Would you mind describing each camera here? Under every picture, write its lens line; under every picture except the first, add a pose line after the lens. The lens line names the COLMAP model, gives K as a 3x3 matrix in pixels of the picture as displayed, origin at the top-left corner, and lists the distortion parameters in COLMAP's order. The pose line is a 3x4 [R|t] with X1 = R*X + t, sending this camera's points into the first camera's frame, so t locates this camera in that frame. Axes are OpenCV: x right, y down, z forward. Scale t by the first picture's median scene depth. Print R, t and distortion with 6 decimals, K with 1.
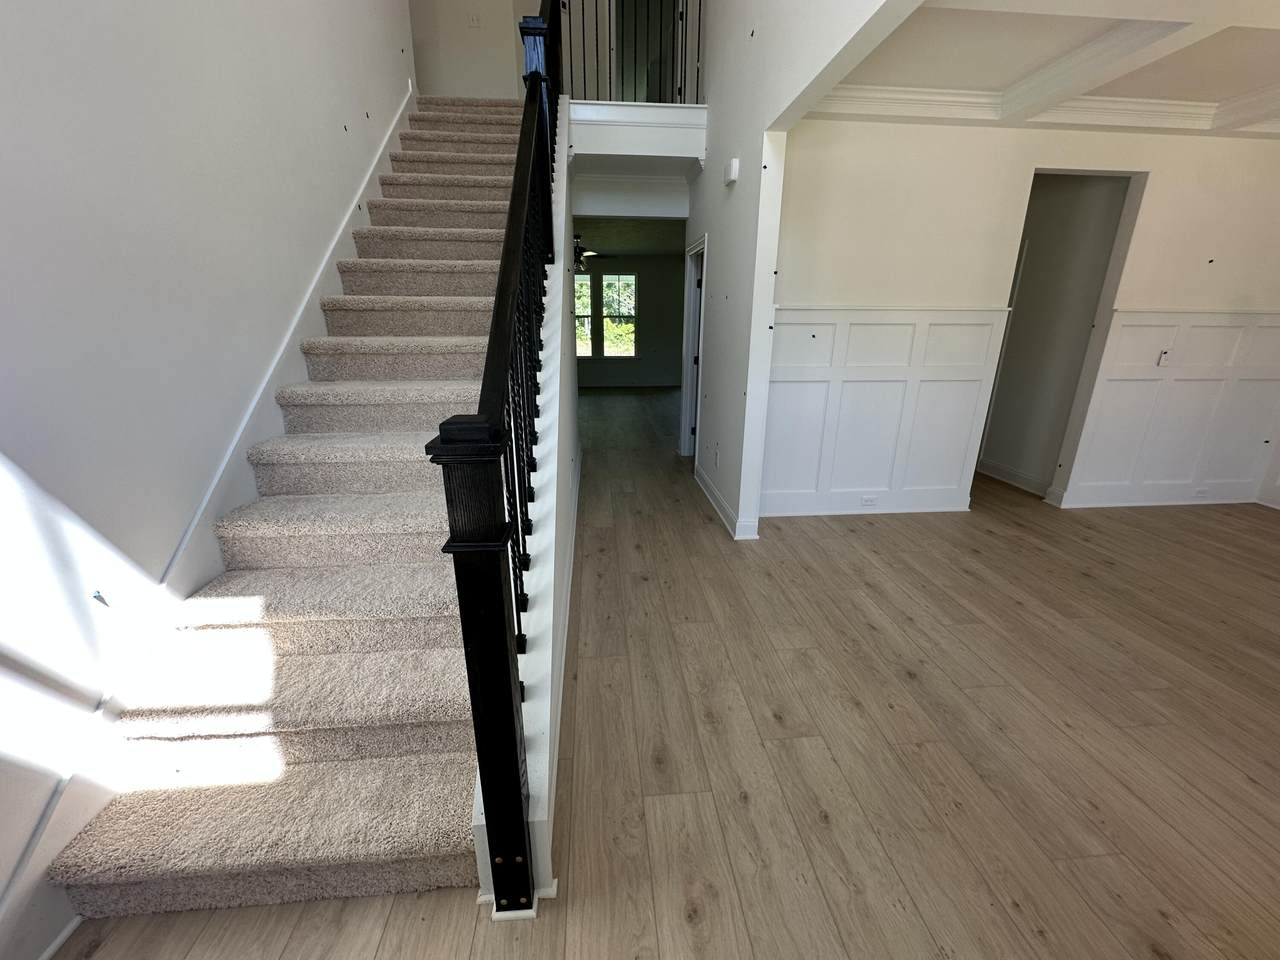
lens RADIAL K [[510.4, 0, 639.3], [0, 510.4, 478.1], [0, 0, 1]] dist [-0.002187, 0.000560]
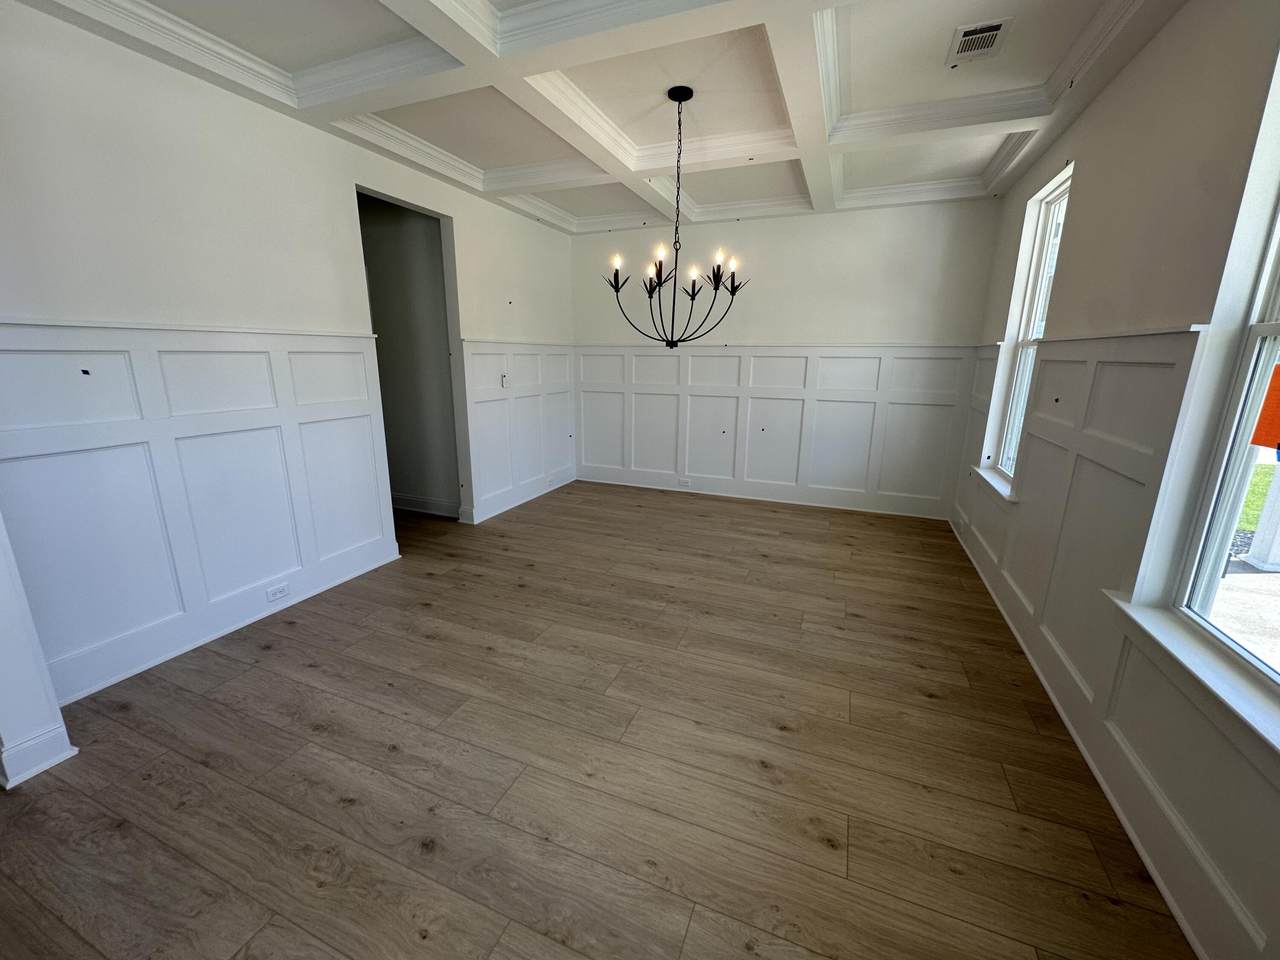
lens RADIAL K [[510.4, 0, 639.3], [0, 510.4, 478.1], [0, 0, 1]] dist [-0.002187, 0.000560]
pose [[0.456757, -0.209624, 0.864541, 0.108421], [0.256850, 0.961527, 0.097441, -0.058509], [-0.851705, 0.177550, 0.493026, 0.207428]]
